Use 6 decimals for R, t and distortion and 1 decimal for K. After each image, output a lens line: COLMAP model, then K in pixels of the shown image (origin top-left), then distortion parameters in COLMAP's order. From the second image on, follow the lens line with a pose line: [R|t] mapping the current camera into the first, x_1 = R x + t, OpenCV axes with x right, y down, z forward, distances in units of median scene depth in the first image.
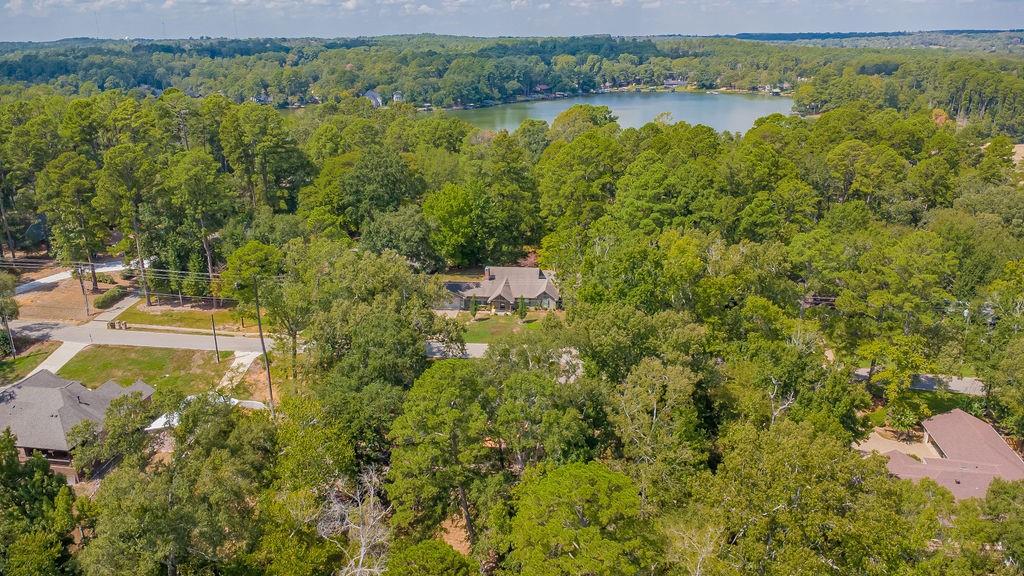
lens RADIAL K [[731.8, 0, 512.0], [0, 731.8, 288.0], [0, 0, 1]] dist [0.003535, 0.002334]
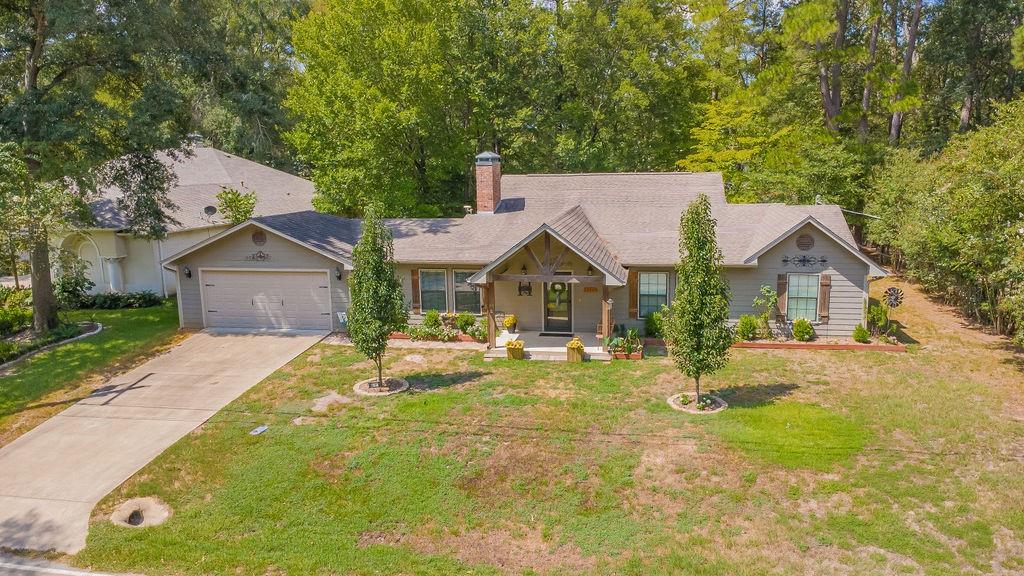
lens RADIAL K [[731.8, 0, 512.1], [0, 731.8, 288.2], [0, 0, 1]] dist [0.003535, 0.002334]
pose [[0.997531, 0.004324, -0.070098, -0.011465], [-0.014511, 0.989256, -0.145473, 0.045023], [0.068716, 0.146131, 0.986876, 0.825139]]
